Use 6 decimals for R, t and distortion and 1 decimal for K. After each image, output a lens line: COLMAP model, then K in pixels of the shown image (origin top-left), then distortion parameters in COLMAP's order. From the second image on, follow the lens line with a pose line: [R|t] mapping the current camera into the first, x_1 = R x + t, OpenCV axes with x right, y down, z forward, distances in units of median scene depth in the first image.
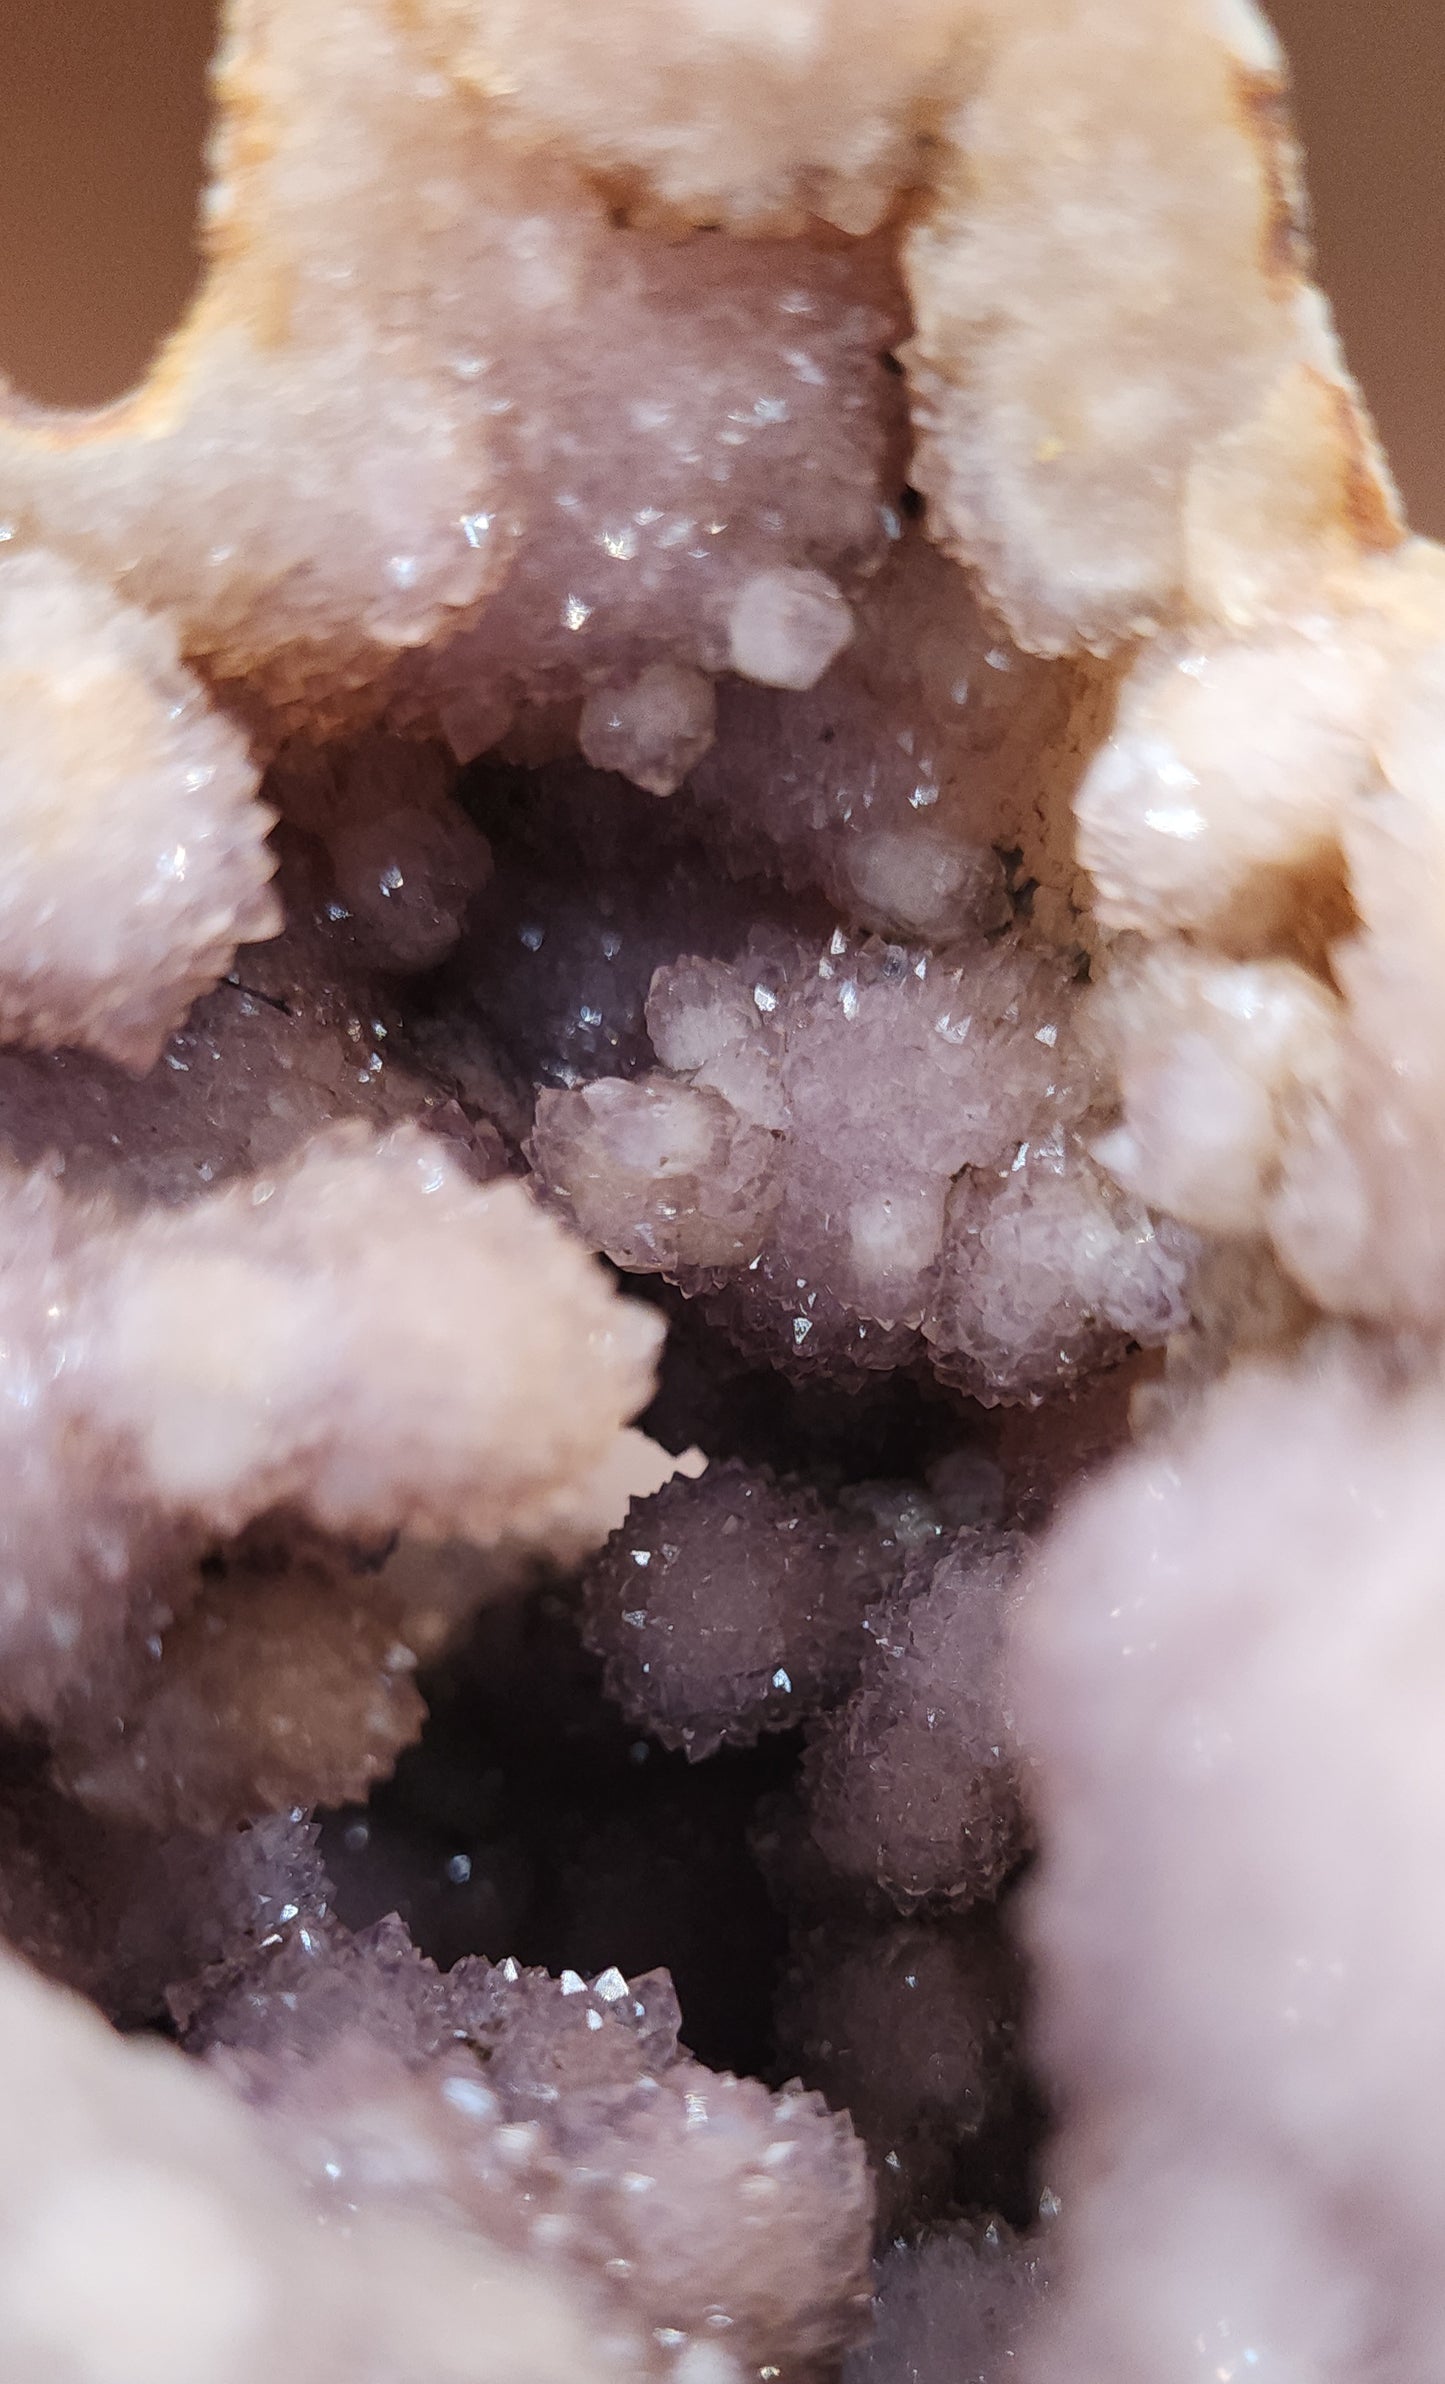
lens RADIAL K [[2348.4, 0, 752.2], [0, 2348.4, 1538.9], [0, 0, 1]] dist [-0.051280, 0.000000]
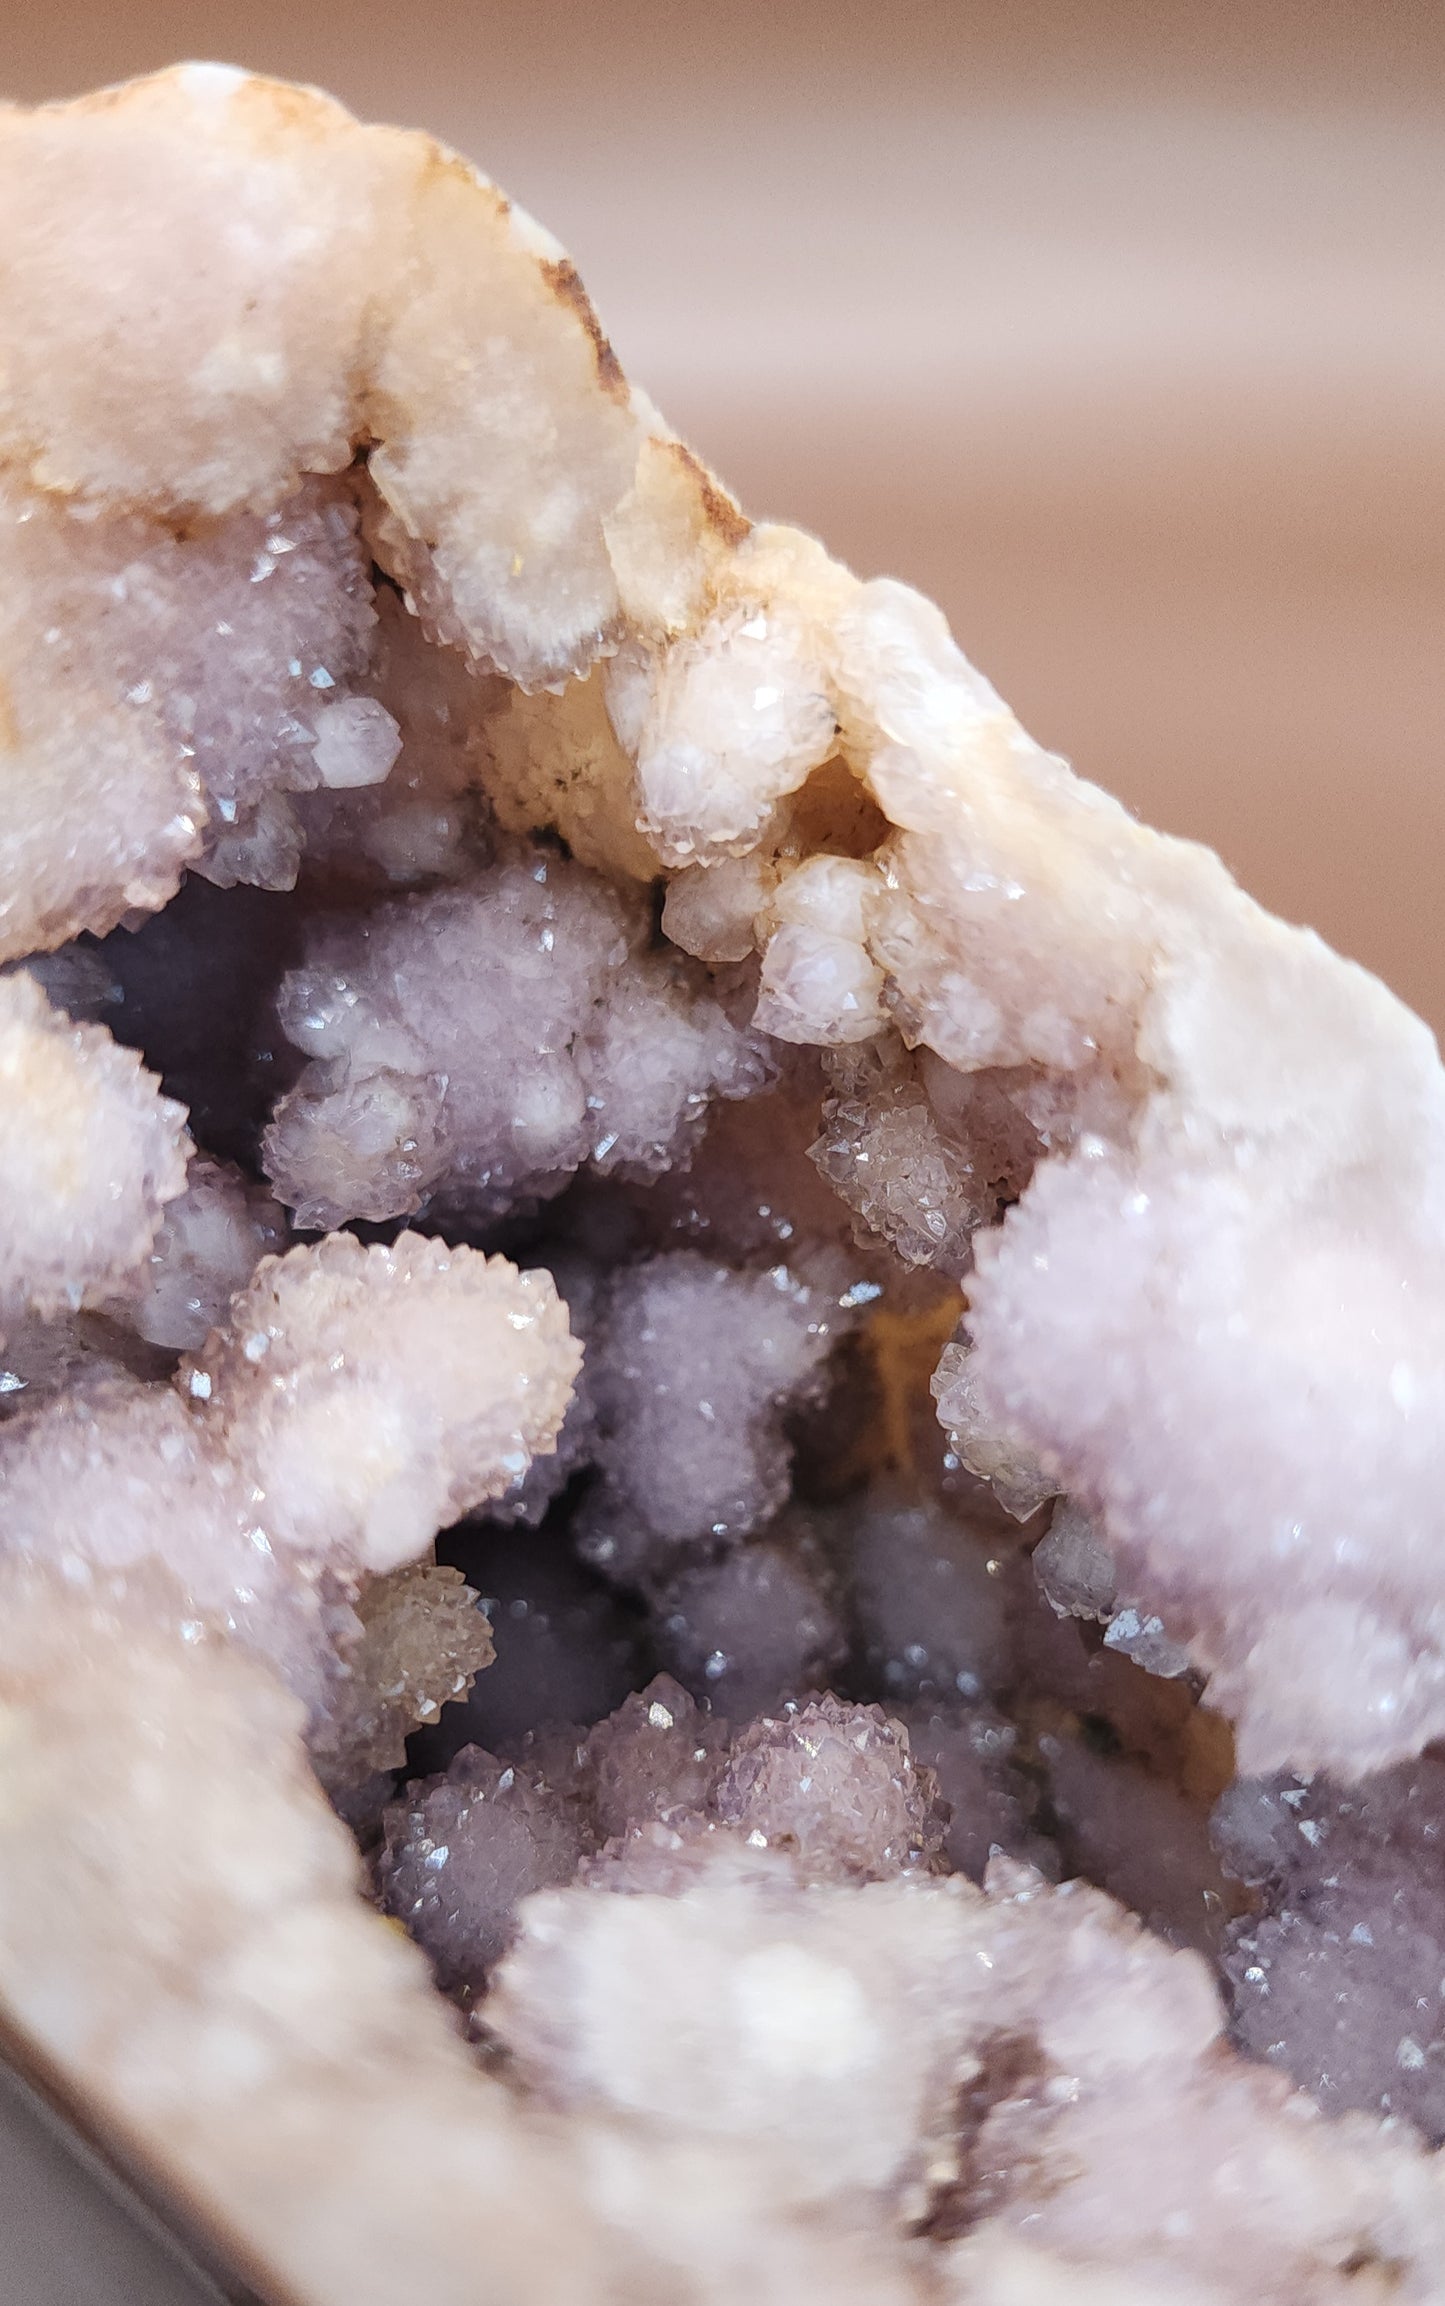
lens RADIAL K [[2237.1, 0, 735.1], [0, 2237.1, 1327.5], [0, 0, 1]] dist [-0.080415, 0.000000]
pose [[0.828277, -0.471640, 0.302510, -0.317406], [0.429196, 0.881110, 0.198584, -0.244790], [-0.360205, -0.034647, 0.932229, -0.225096]]
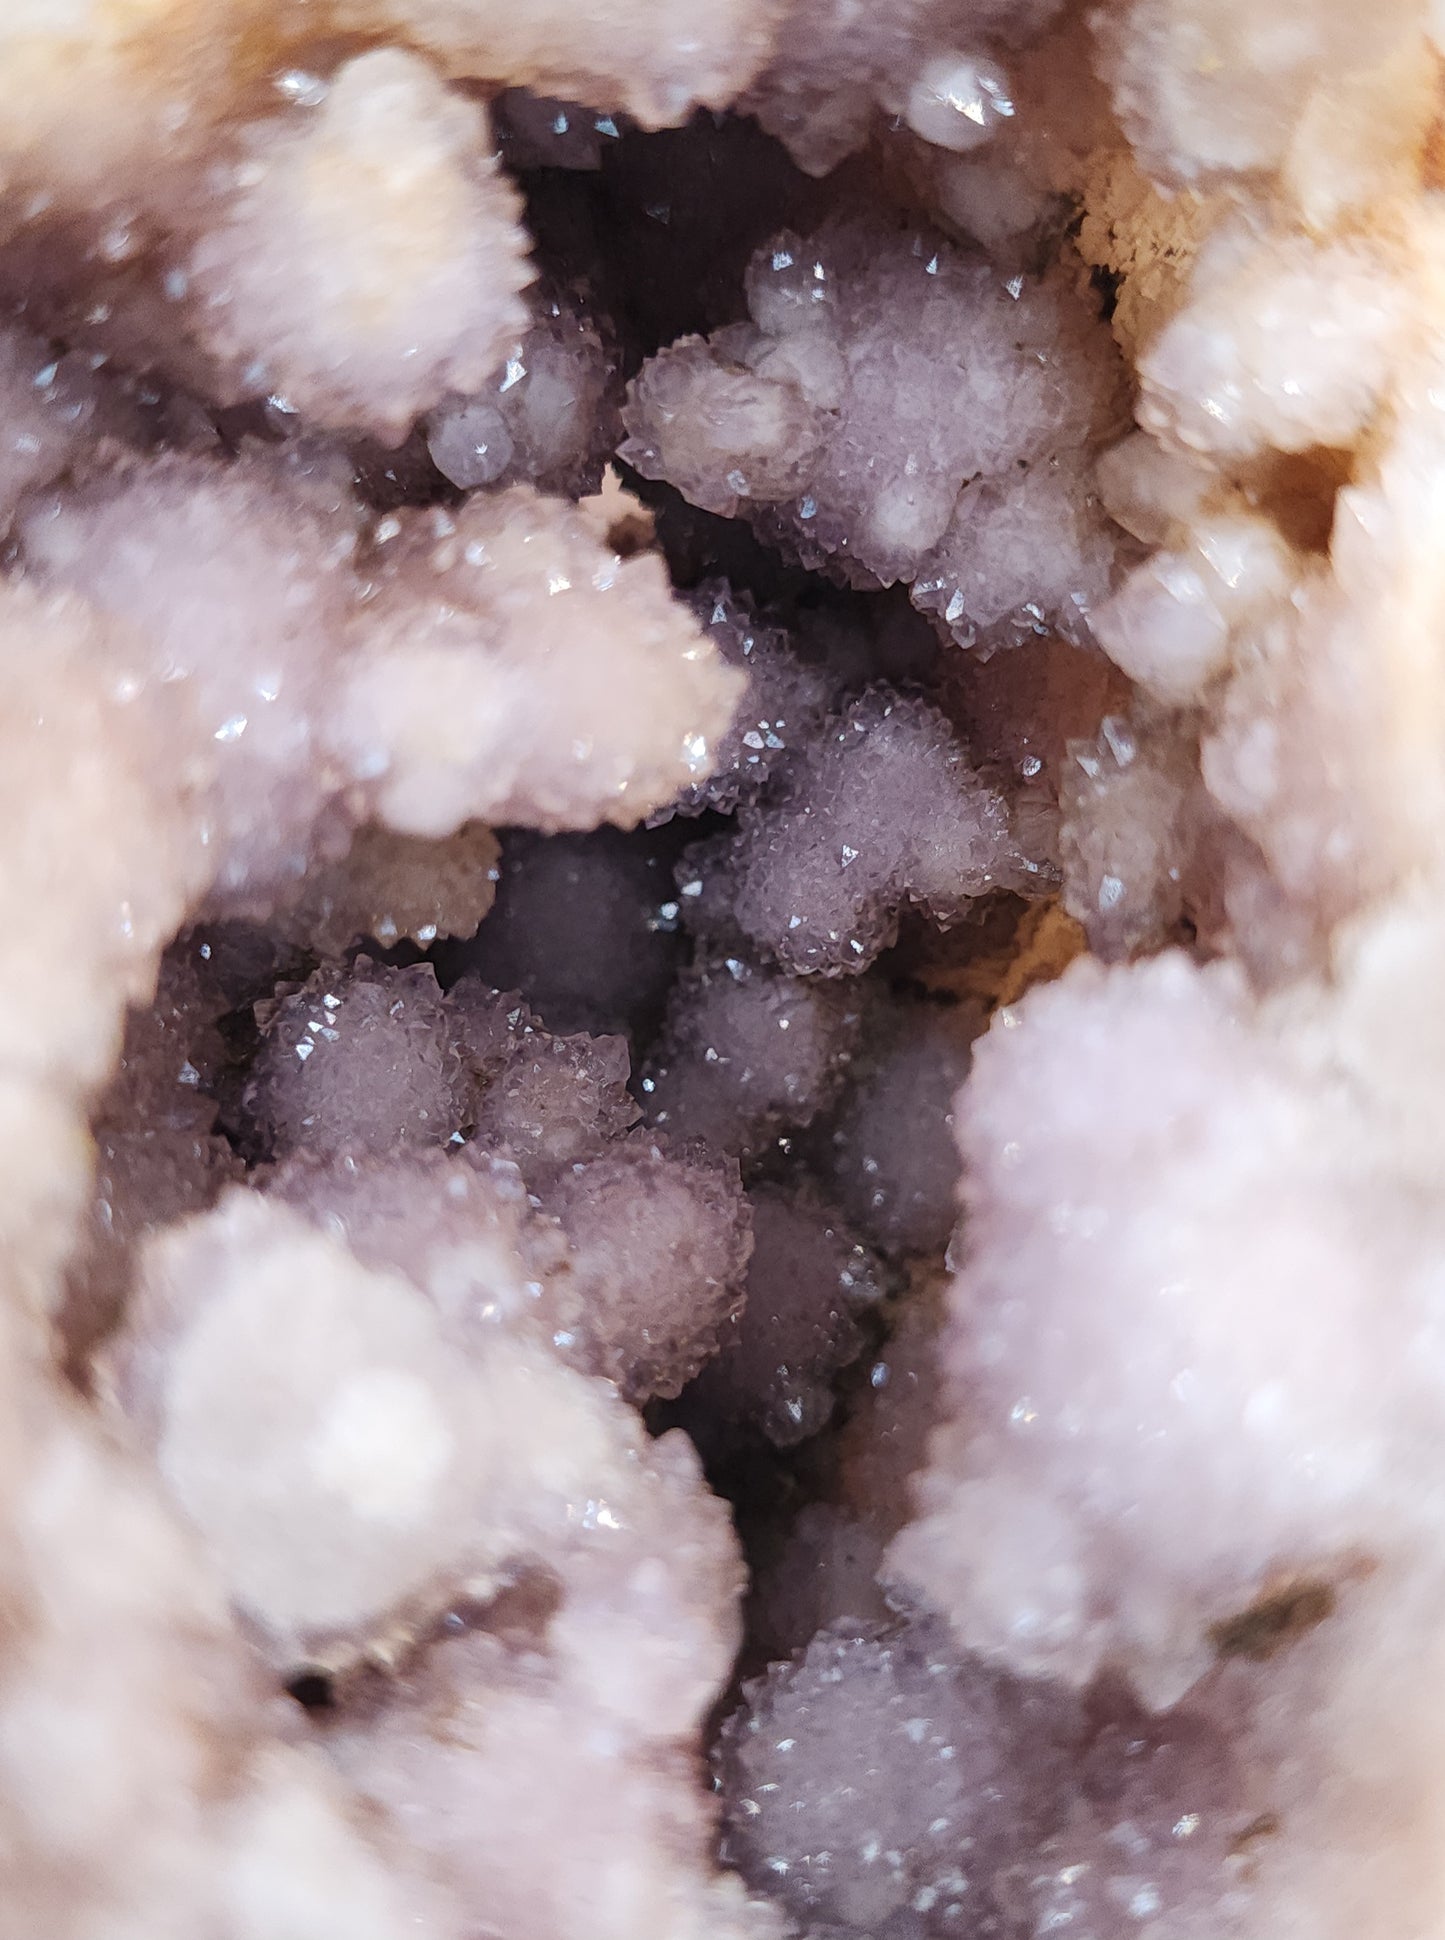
lens RADIAL K [[2251.9, 0, 739.6], [0, 2251.9, 957.9], [0, 0, 1]] dist [-0.076622, 0.000000]
pose [[0.976535, 0.159121, 0.145120, -0.178157], [-0.201597, 0.912439, 0.356108, -0.353041], [-0.075749, -0.377008, 0.923107, -0.196177]]
